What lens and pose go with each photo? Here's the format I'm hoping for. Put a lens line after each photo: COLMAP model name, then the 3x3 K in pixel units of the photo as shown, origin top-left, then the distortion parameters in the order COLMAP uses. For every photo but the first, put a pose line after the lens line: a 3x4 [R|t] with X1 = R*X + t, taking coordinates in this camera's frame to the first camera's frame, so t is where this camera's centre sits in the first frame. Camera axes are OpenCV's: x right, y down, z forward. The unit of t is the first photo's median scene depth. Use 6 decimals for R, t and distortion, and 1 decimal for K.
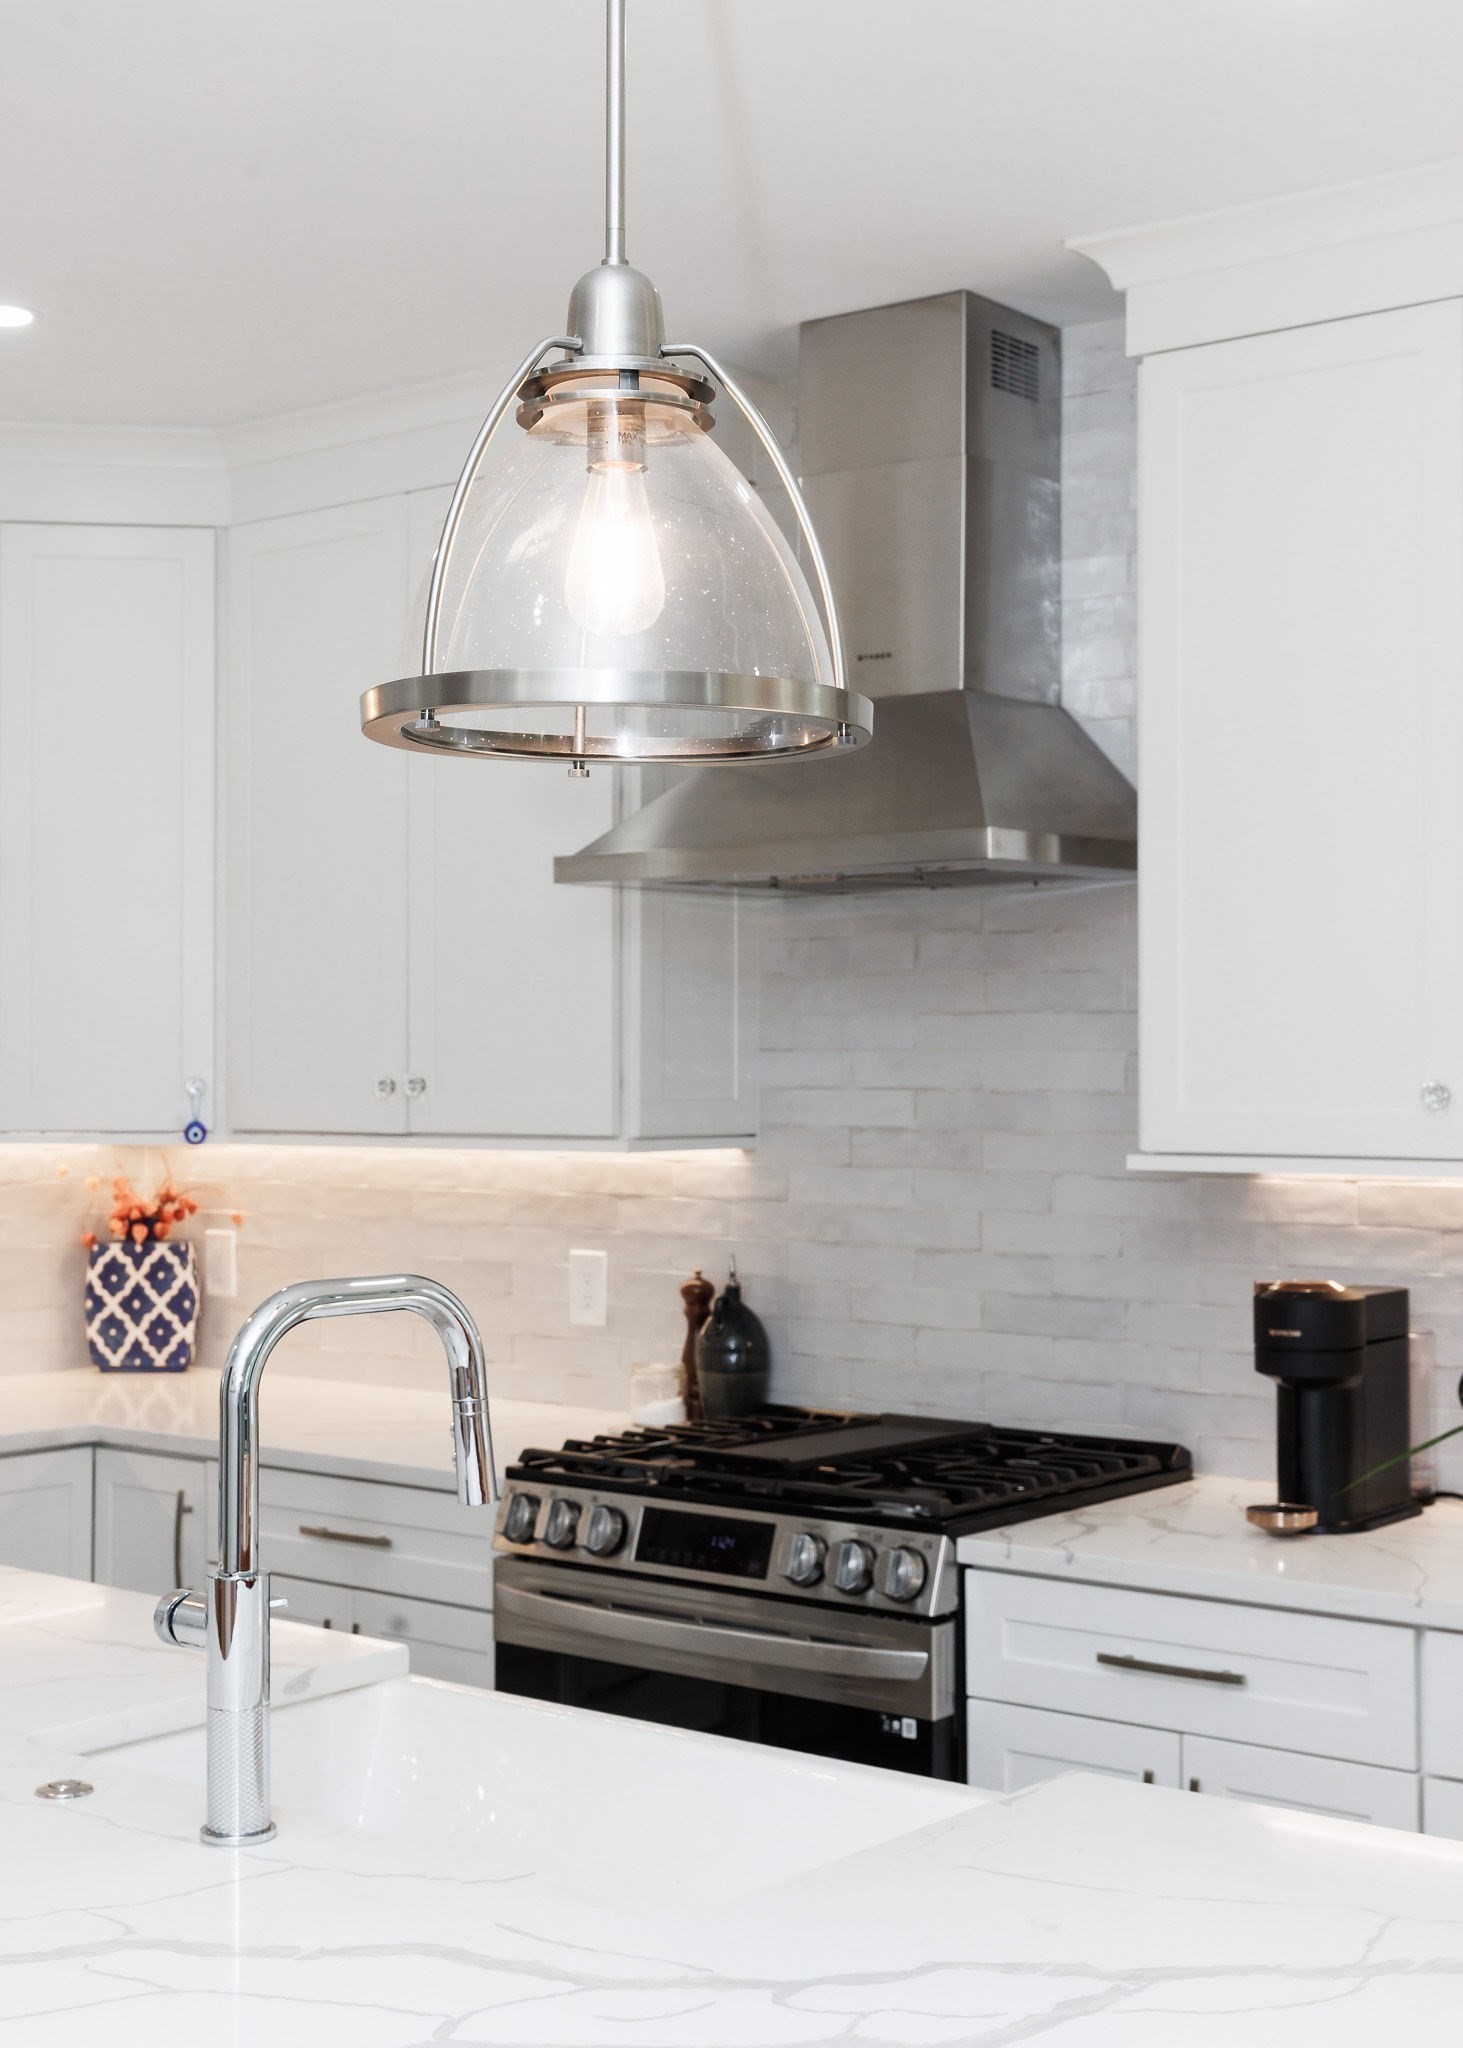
lens RADIAL K [[2743.9, 0, 731.5], [0, 2743.9, 1024.0], [0, 0, 1]] dist [-0.003566, 0.010300]
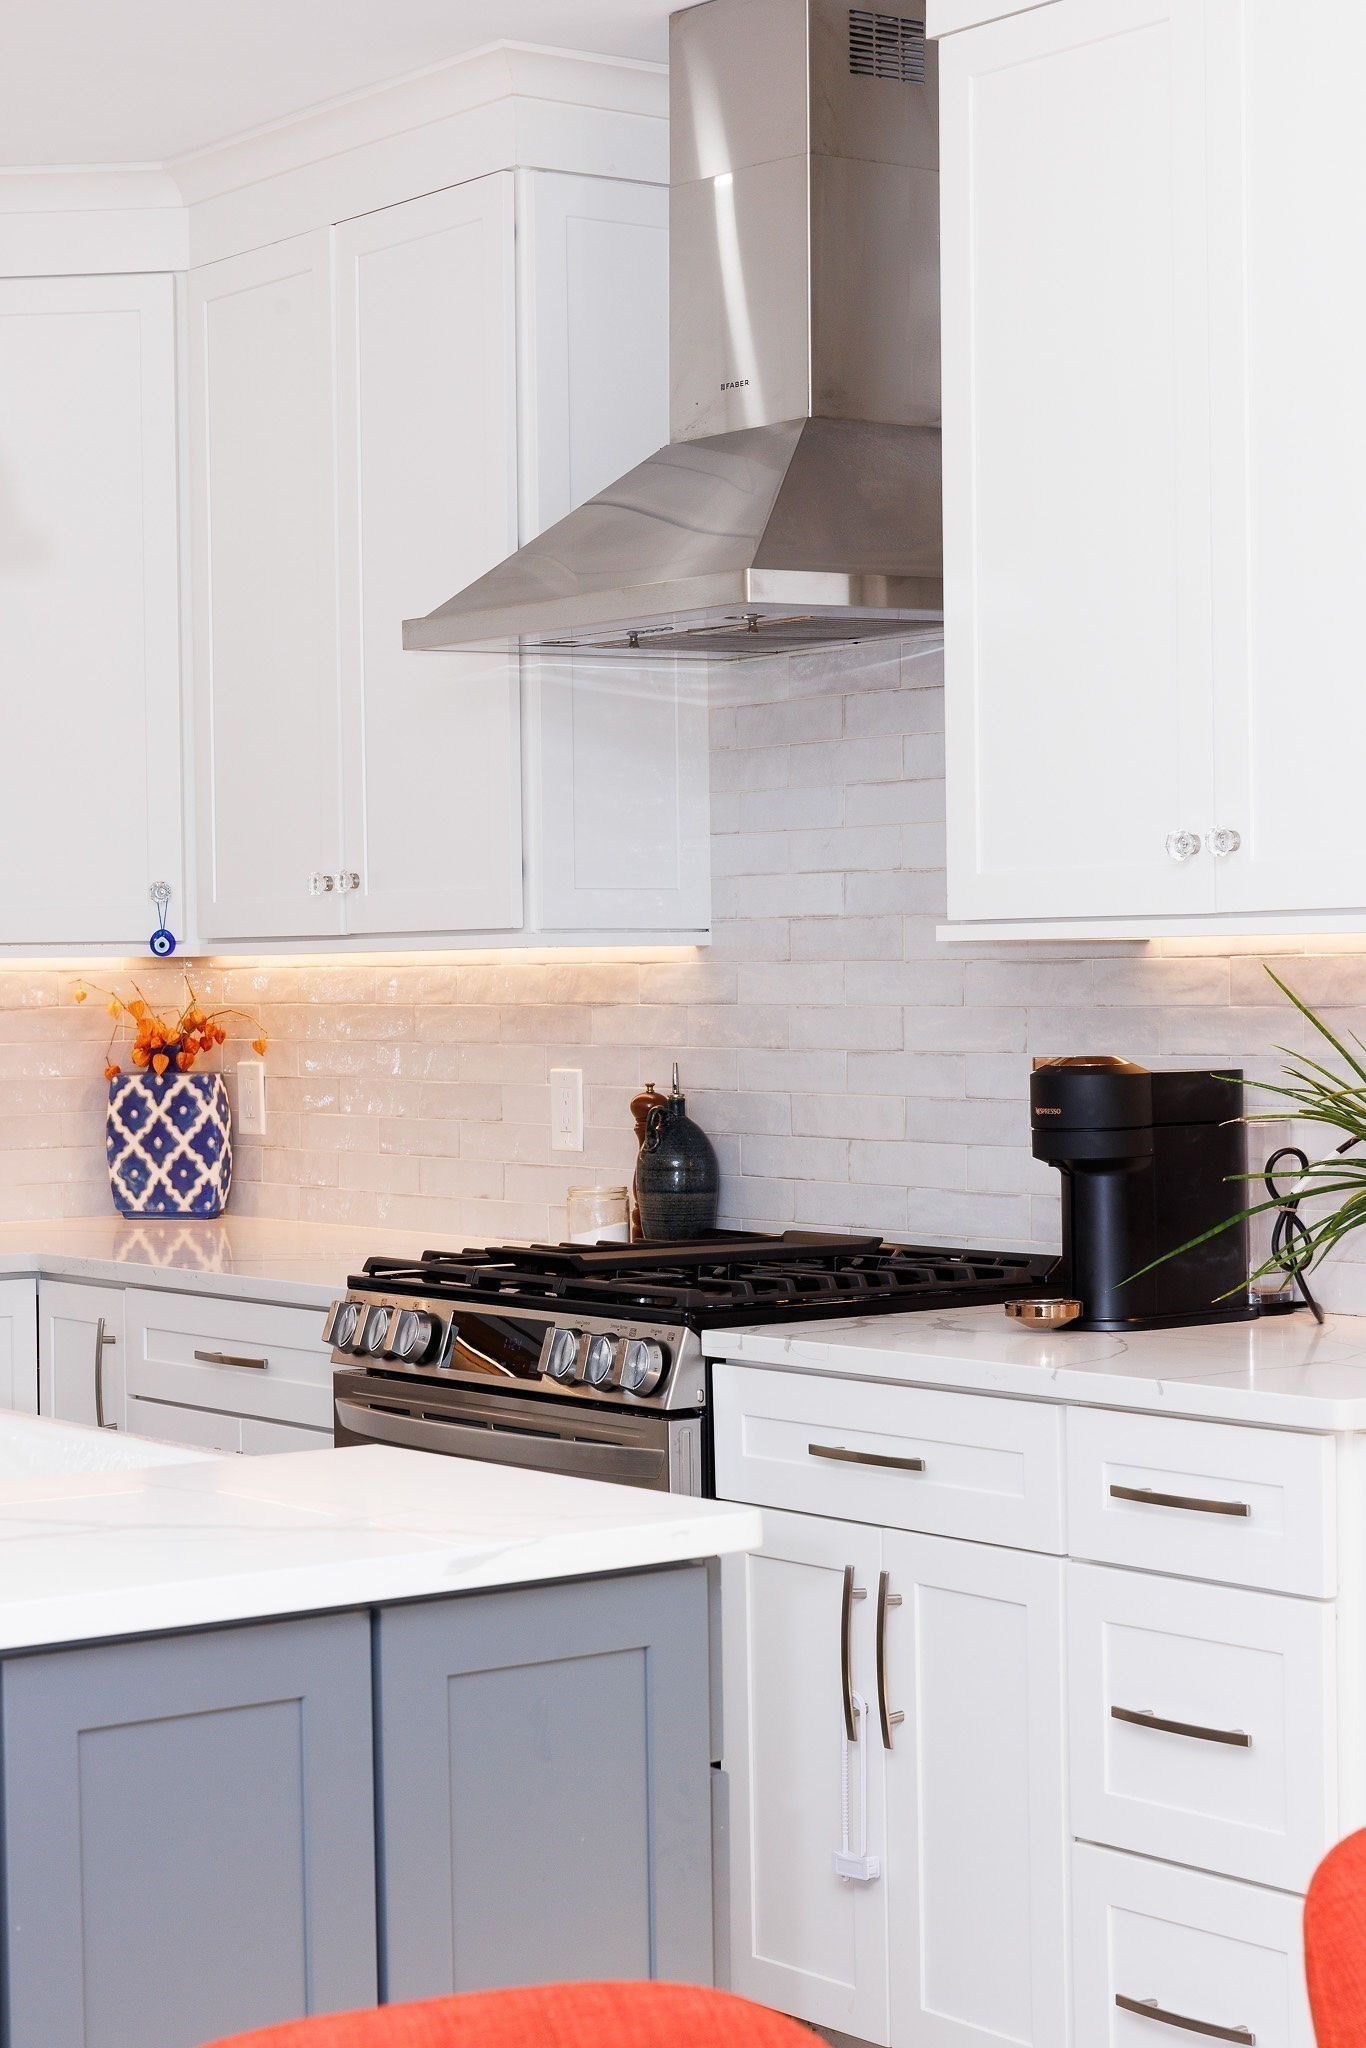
lens RADIAL K [[3876.5, 0, 683.0], [0, 3876.5, 1024.0], [0, 0, 1]] dist [-0.014649, 0.001722]
pose [[0.967847, -0.009302, -0.251368, 0.268990], [0.017426, 0.999395, 0.030113, 0.028111], [0.250936, -0.033525, 0.967423, -0.183686]]
